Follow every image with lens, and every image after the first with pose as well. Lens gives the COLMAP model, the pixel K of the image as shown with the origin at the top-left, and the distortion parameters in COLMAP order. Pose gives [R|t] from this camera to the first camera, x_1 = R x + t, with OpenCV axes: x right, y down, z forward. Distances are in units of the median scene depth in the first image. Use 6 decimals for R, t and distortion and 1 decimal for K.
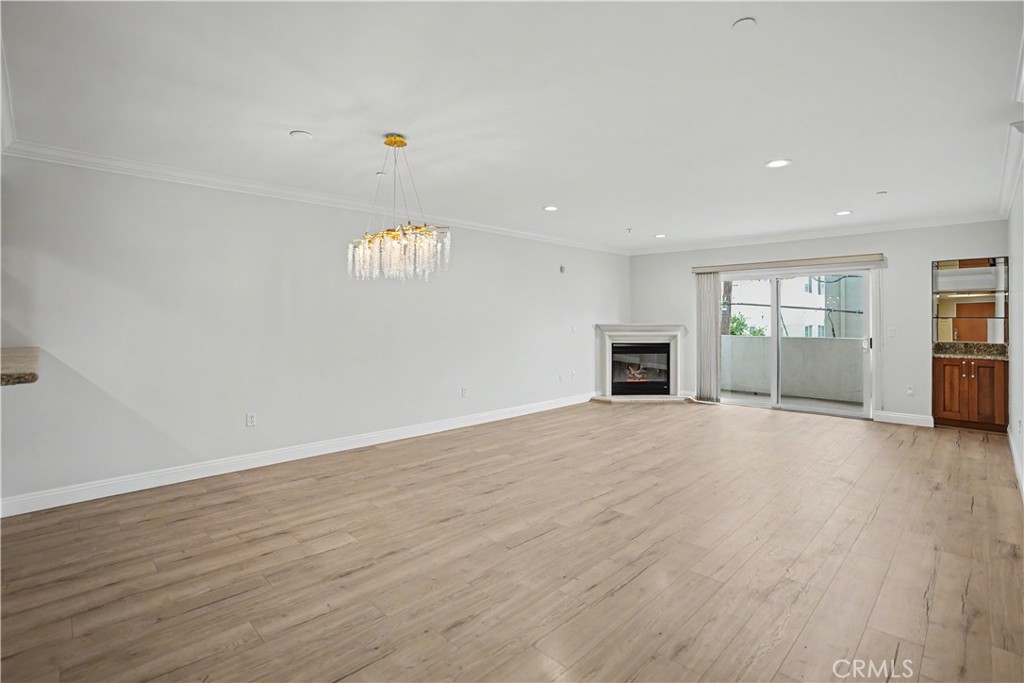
lens RADIAL K [[494.9, 0, 515.7], [0, 494.9, 312.8], [0, 0, 1]] dist [-0.002087, -0.000263]
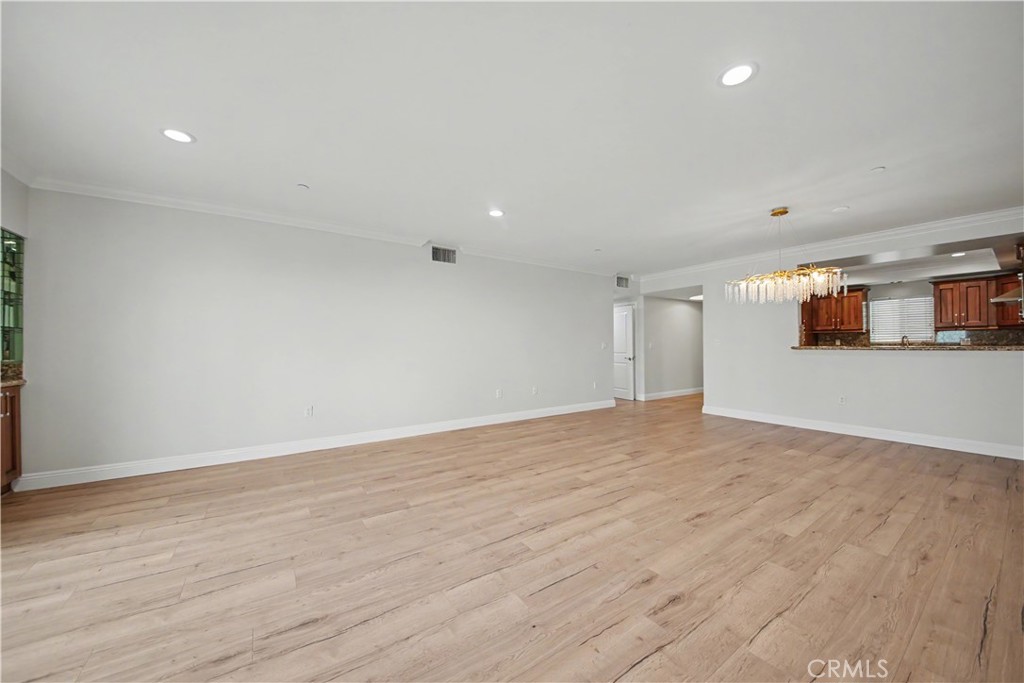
lens RADIAL K [[361.8, 0, 512.0], [0, 361.8, 341.5], [0, 0, 1]] dist [-0.001388, -0.007312]
pose [[-0.980181, 0.000094, 0.198106, 0.294677], [-0.004743, 0.999702, -0.023941, 0.067357], [-0.198049, -0.024406, -0.979888, 1.898970]]
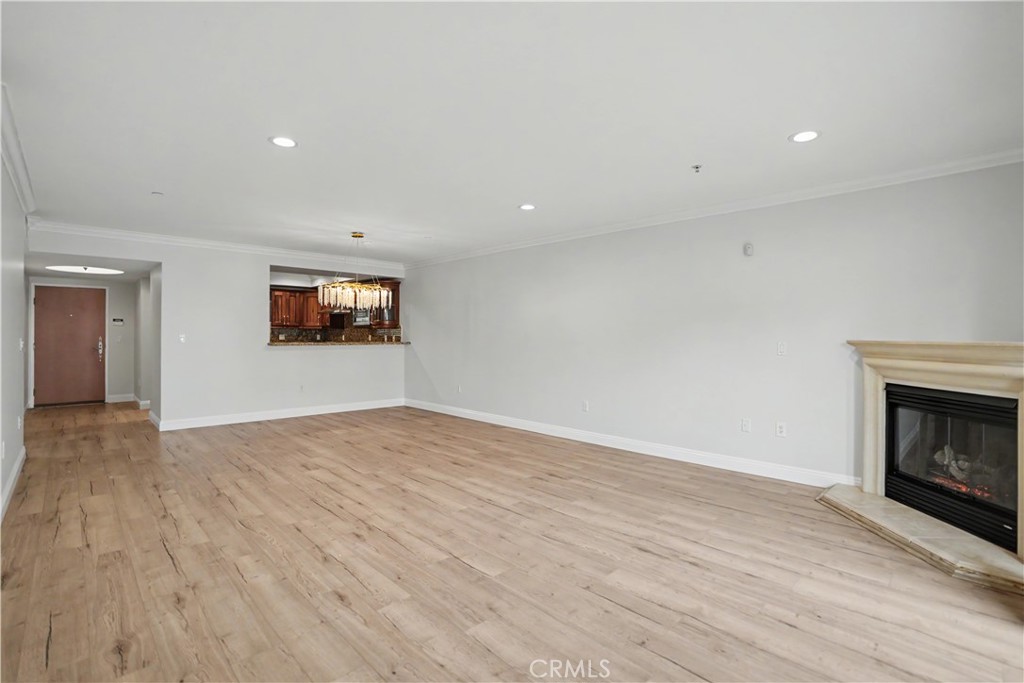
lens RADIAL K [[465.2, 0, 517.7], [0, 465.2, 338.3], [0, 0, 1]] dist [-0.021488, 0.000287]
pose [[-0.035246, -0.000292, -0.999379, 1.279638], [0.007656, 0.999971, -0.000563, 0.038284], [0.999349, -0.007671, -0.035243, 1.400163]]
